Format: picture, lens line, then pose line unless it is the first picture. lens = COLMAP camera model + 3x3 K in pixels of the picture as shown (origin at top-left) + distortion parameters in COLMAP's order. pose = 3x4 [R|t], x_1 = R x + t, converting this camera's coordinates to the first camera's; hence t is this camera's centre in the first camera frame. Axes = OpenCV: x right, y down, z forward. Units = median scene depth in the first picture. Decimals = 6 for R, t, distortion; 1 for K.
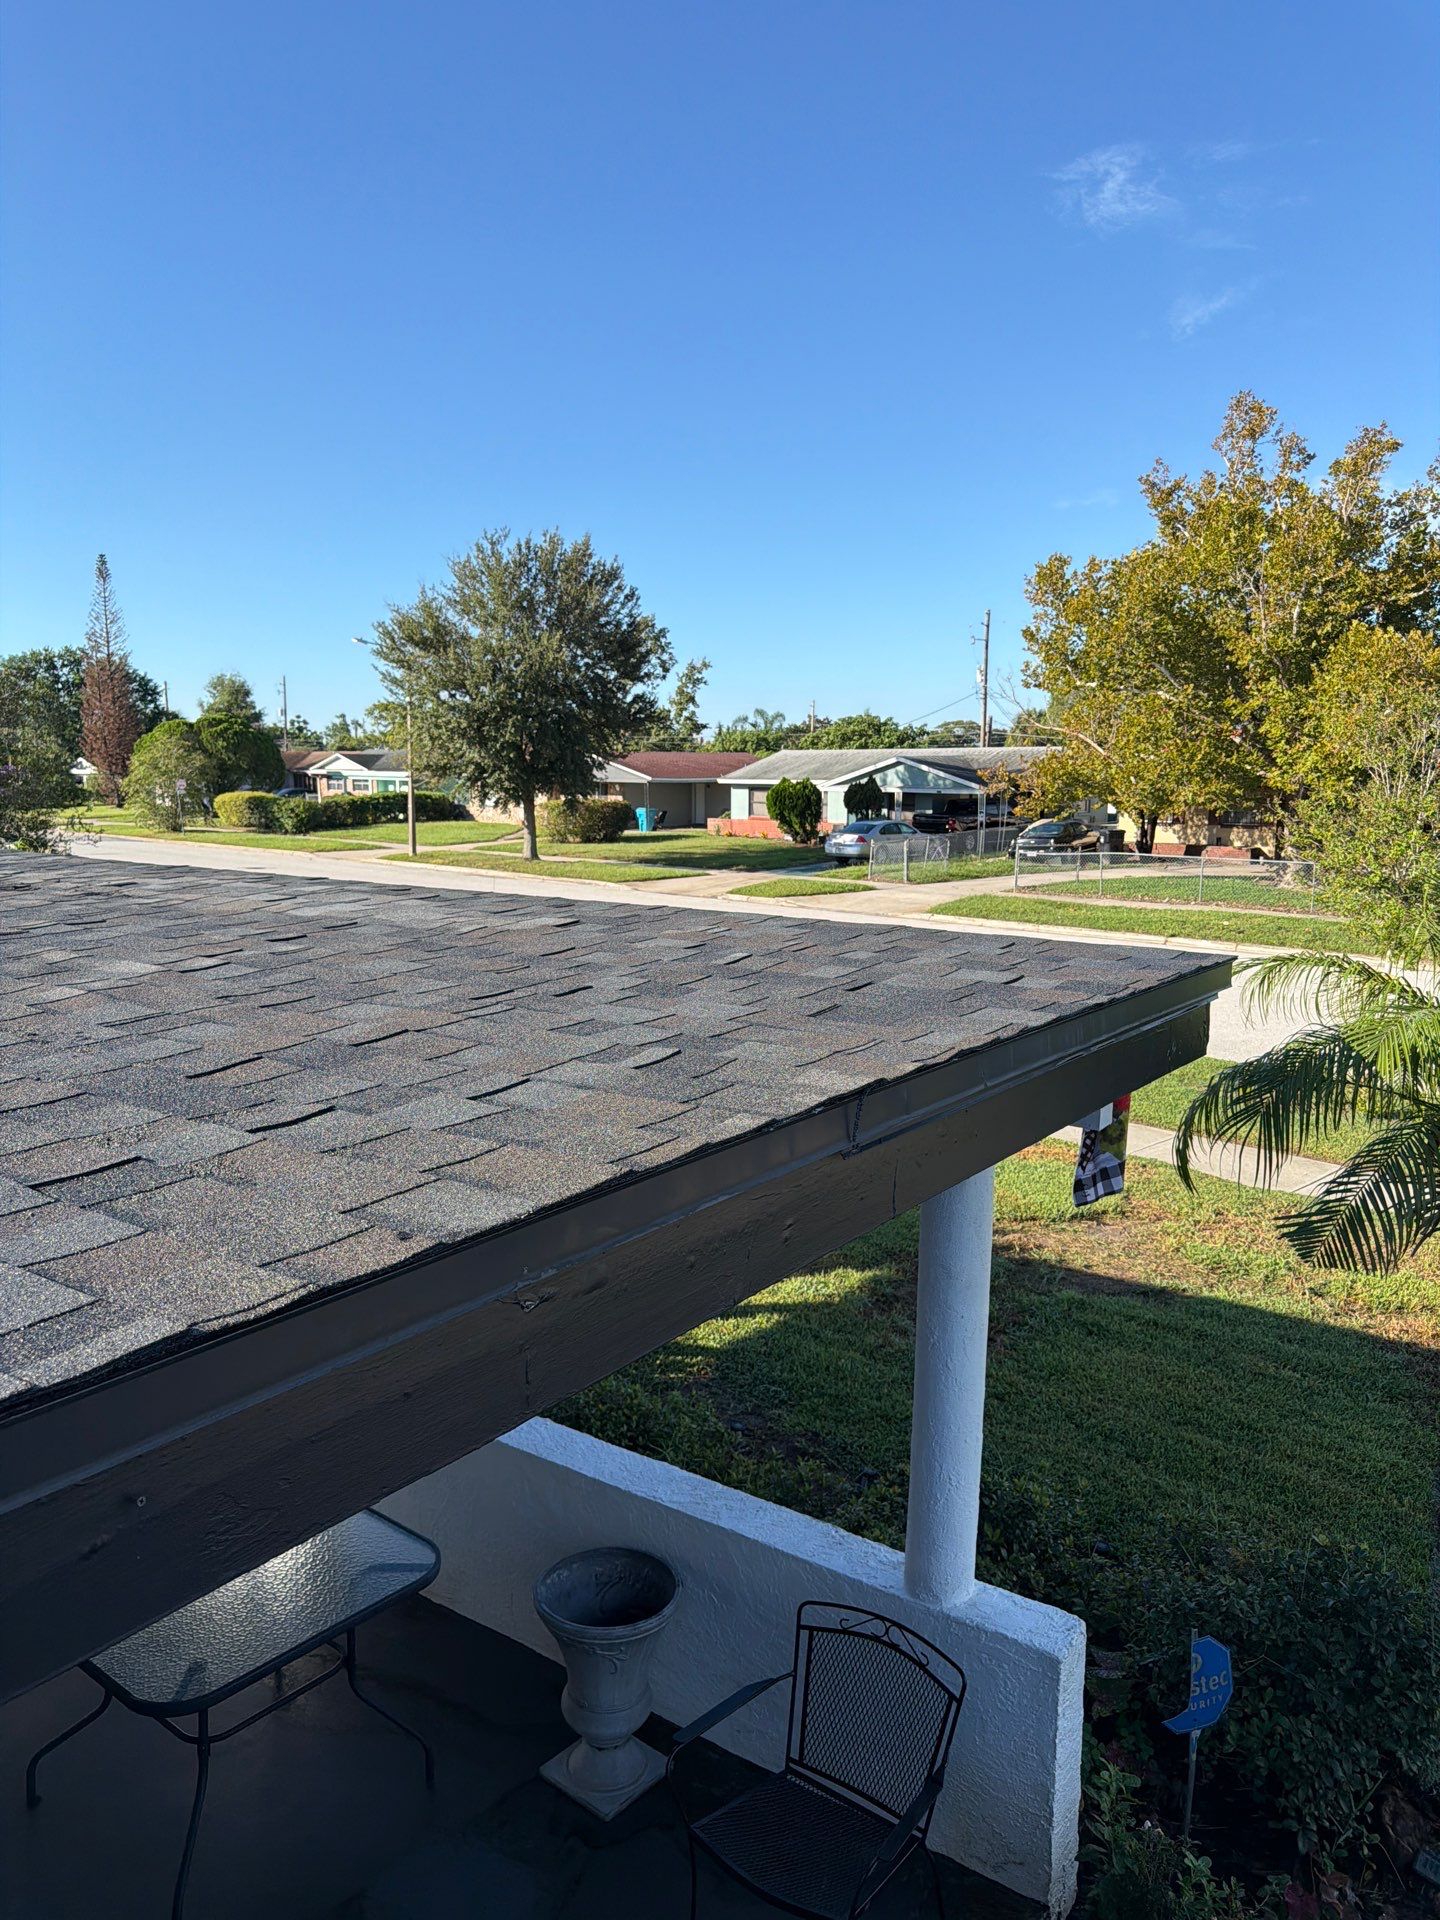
lens RADIAL K [[1354.7, 0, 731.6], [0, 1354.7, 959.2], [0, 0, 1]] dist [0.177723, -0.396795]
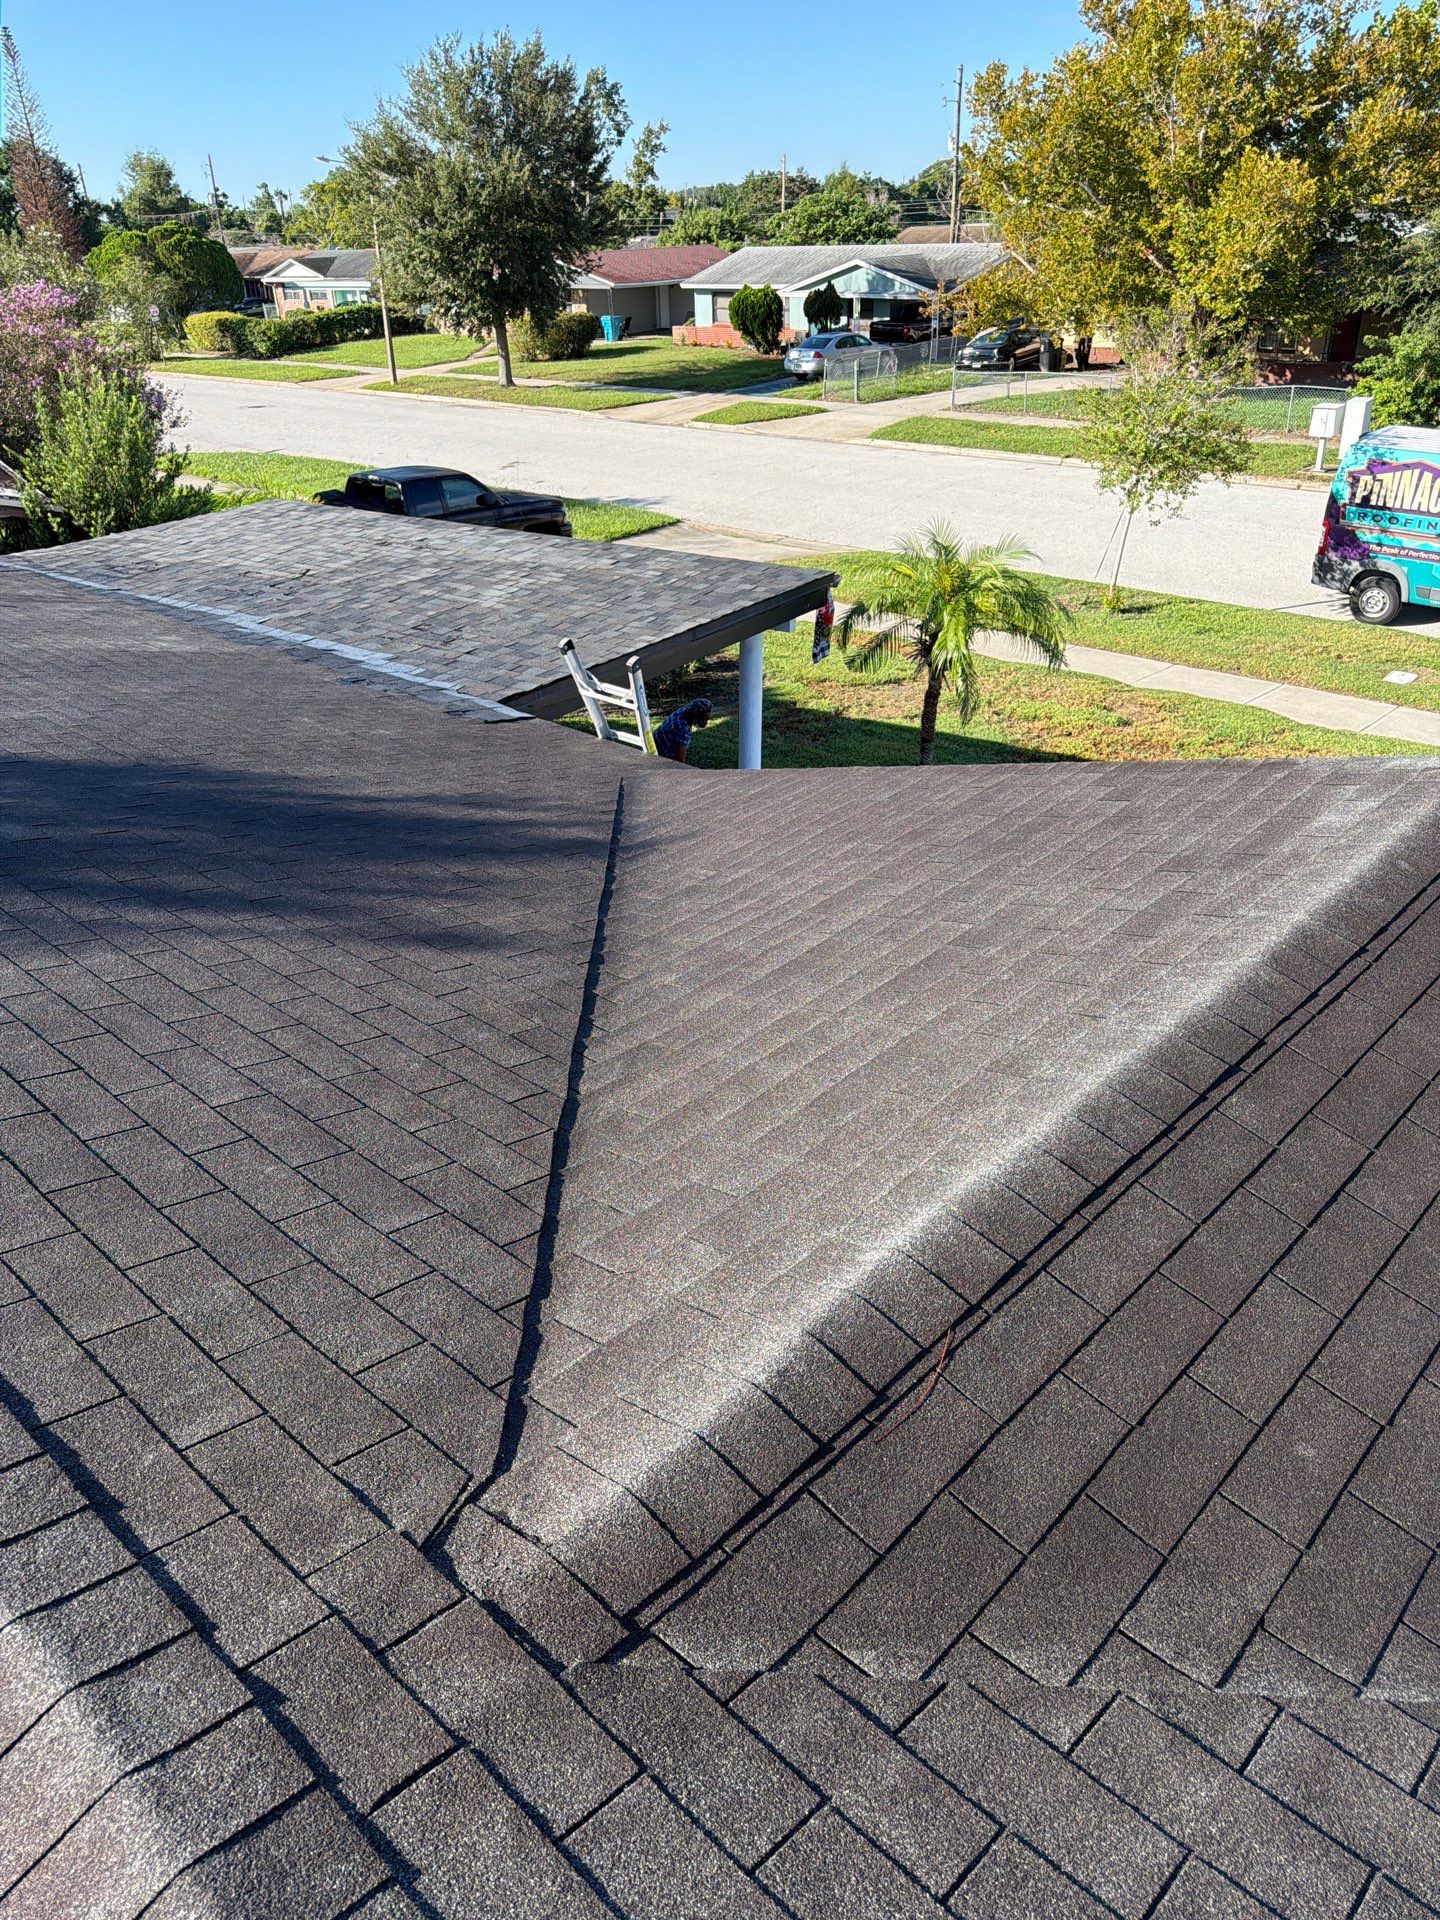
lens RADIAL K [[1352.0, 0, 707.6], [0, 1352.0, 963.1], [0, 0, 1]] dist [0.015105, -0.020415]
pose [[0.999365, -0.033648, -0.011690, 0.005986], [0.035611, 0.935949, 0.350331, -0.017370], [-0.000847, -0.350525, 0.936553, -0.148439]]
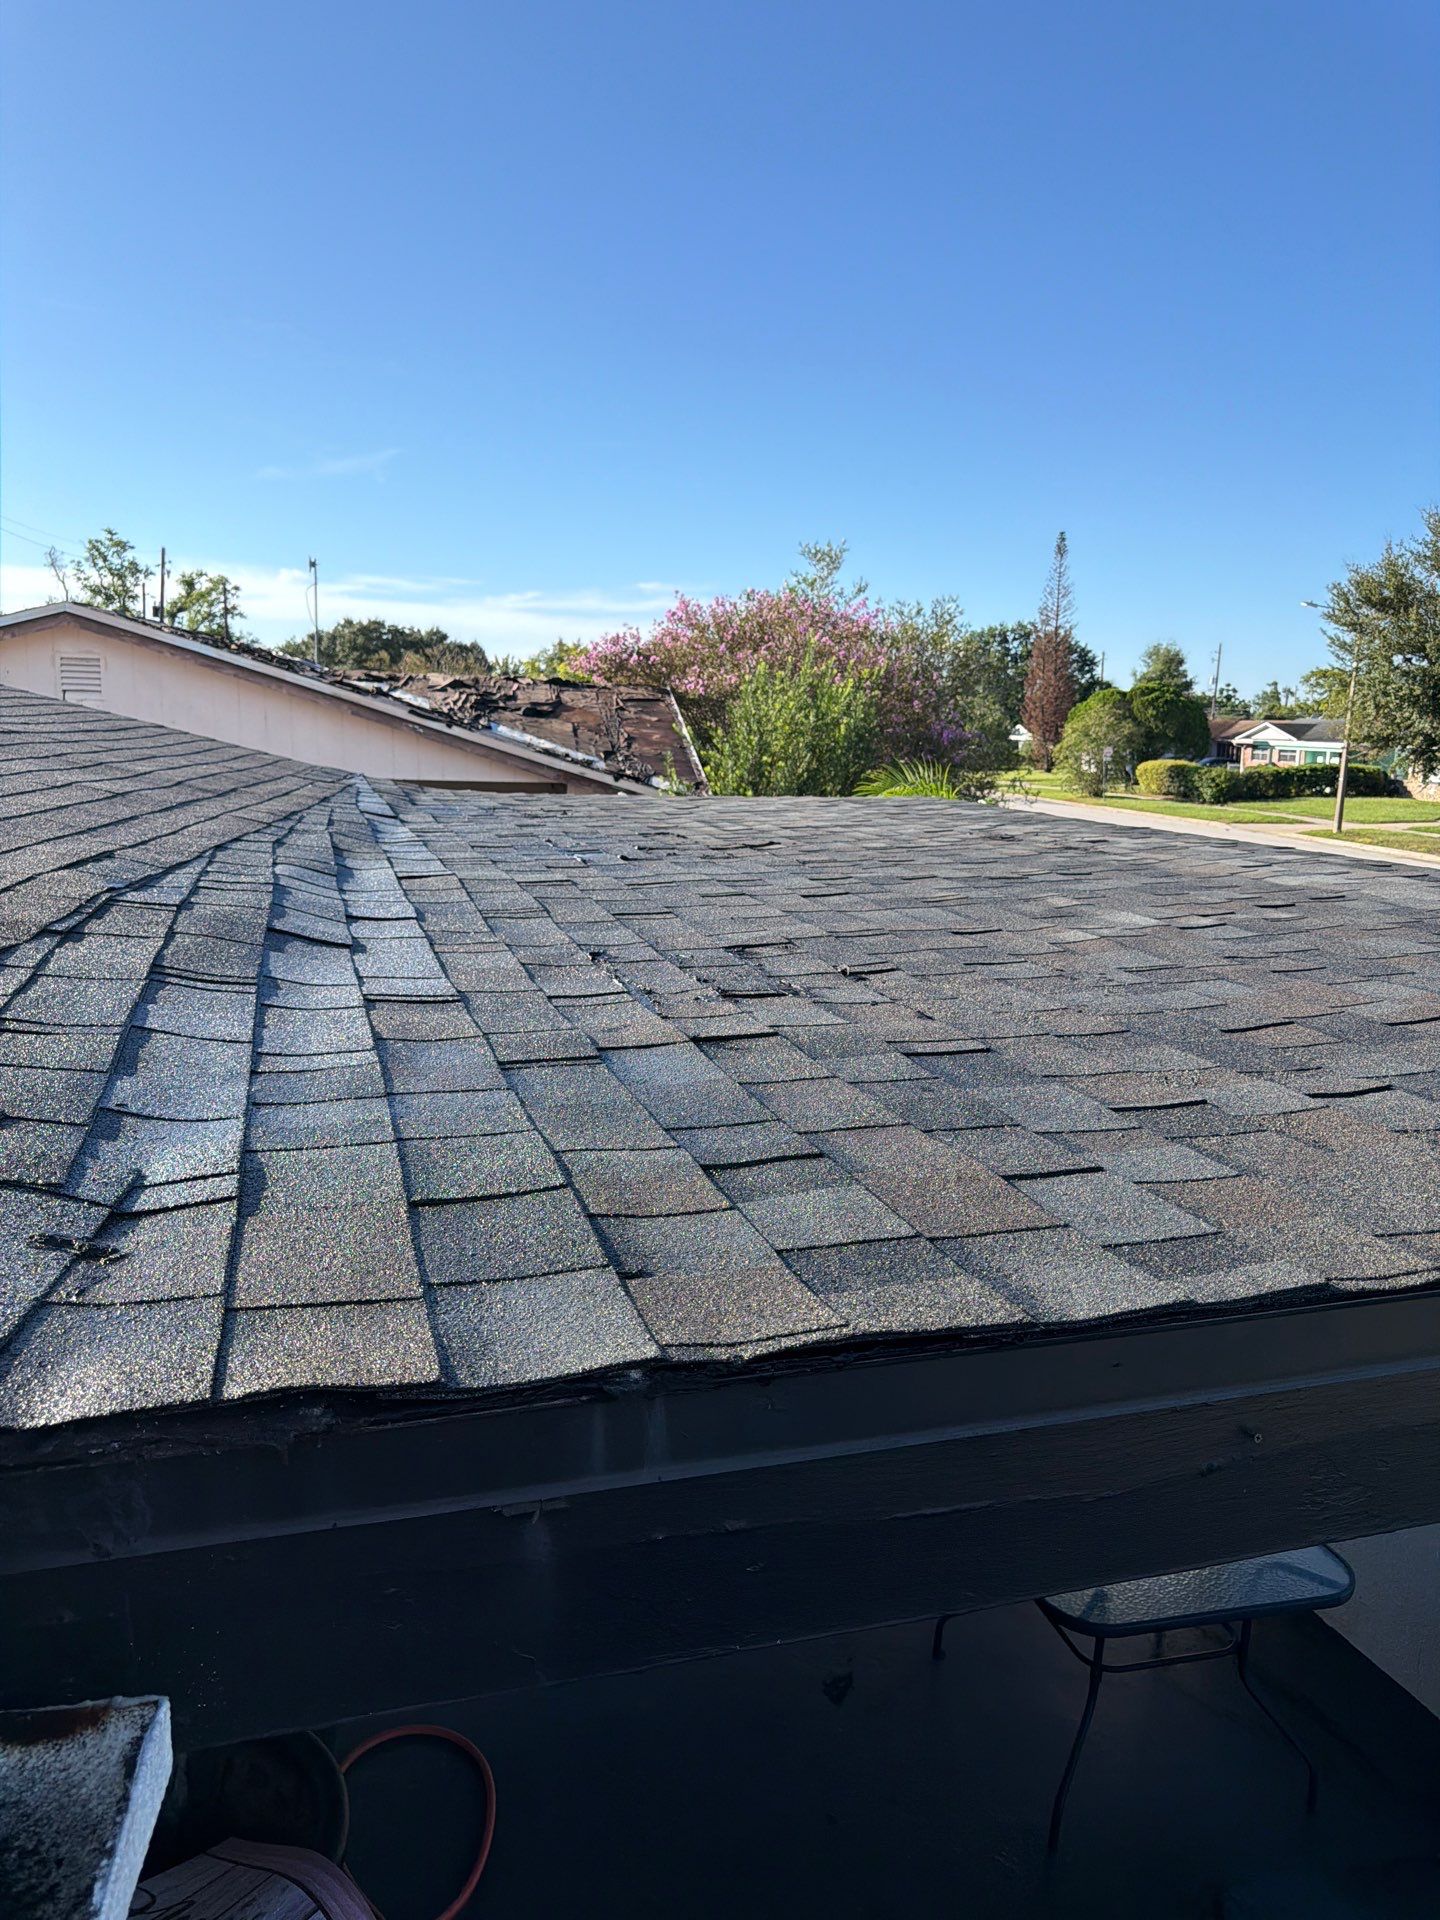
lens RADIAL K [[1350.9, 0, 724.9], [0, 1350.9, 954.4], [0, 0, 1]] dist [0.179608, -0.398668]
pose [[0.799238, 0.117334, -0.589450, -0.004043], [-0.106135, 0.992899, 0.053734, 0.000592], [0.591569, 0.019615, 0.806016, -0.001206]]
